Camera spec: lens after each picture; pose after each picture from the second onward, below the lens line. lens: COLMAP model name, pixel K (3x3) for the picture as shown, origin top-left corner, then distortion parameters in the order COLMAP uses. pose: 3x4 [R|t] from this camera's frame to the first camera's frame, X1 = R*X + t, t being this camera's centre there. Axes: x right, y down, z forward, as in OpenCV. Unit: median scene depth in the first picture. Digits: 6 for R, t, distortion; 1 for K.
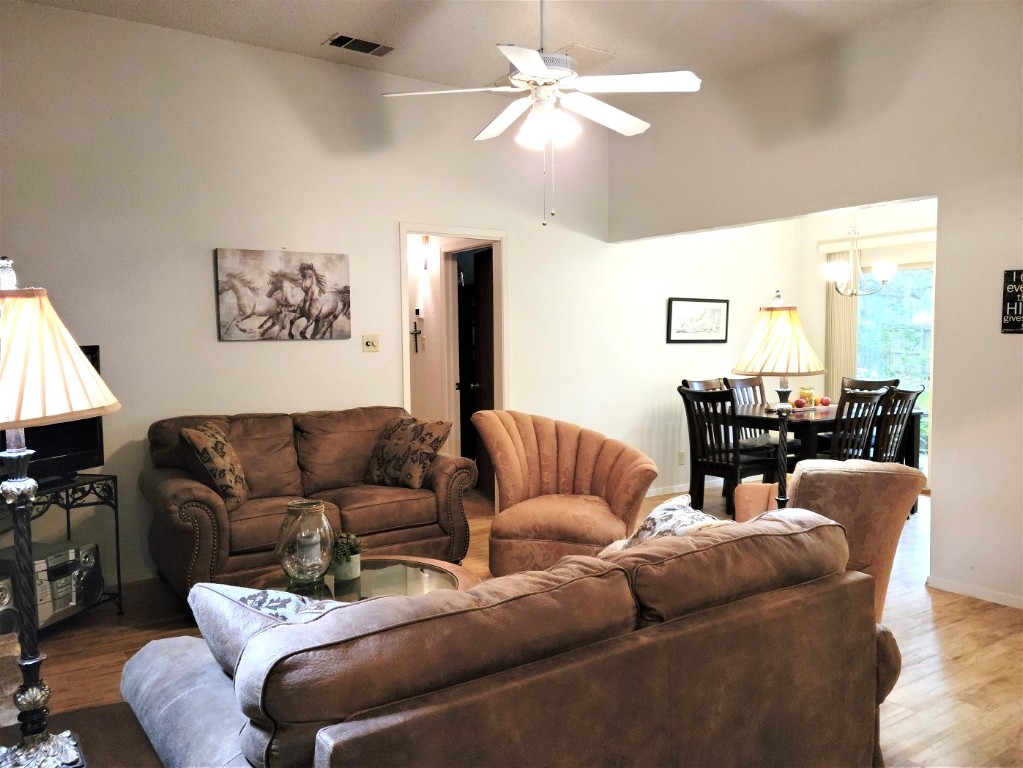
lens RADIAL K [[846.2, 0, 511.5], [0, 846.2, 384.0], [0, 0, 1]] dist [0.084405, -0.082723]
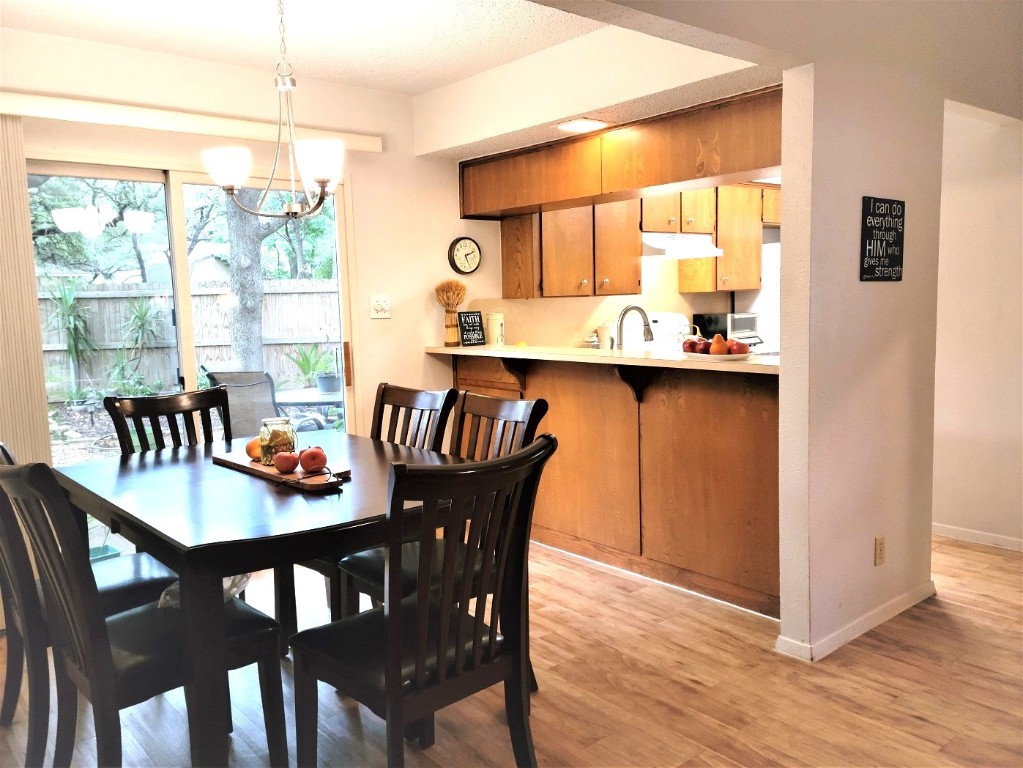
lens RADIAL K [[810.5, 0, 514.0], [0, 810.5, 379.9], [0, 0, 1]] dist [0.076238, -0.069559]
pose [[-0.102210, -0.094666, 0.990248, -0.067715], [0.084707, 0.991018, 0.103483, -0.044387], [-0.991150, 0.094458, -0.093273, 0.834289]]
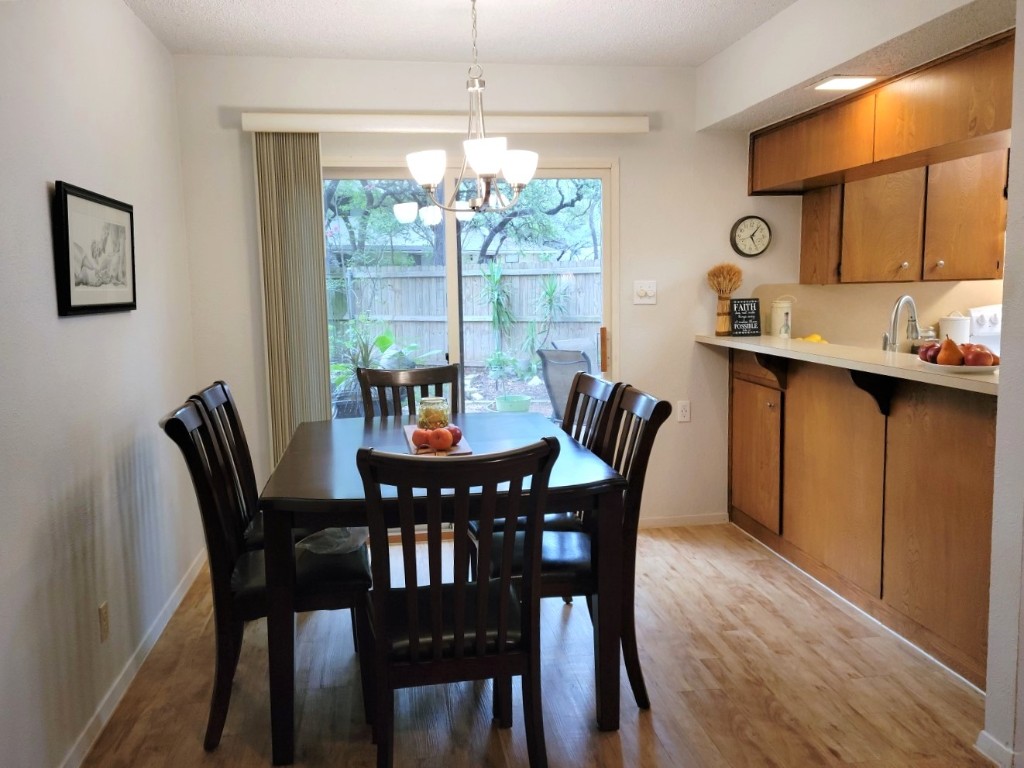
lens RADIAL K [[847.0, 0, 512.0], [0, 847.0, 384.0], [0, 0, 1]] dist [0.084405, -0.082723]
pose [[0.432634, -0.111472, 0.894651, -0.051621], [0.066546, 0.993568, 0.091617, -0.040781], [-0.899110, 0.019899, 0.437270, 0.685925]]
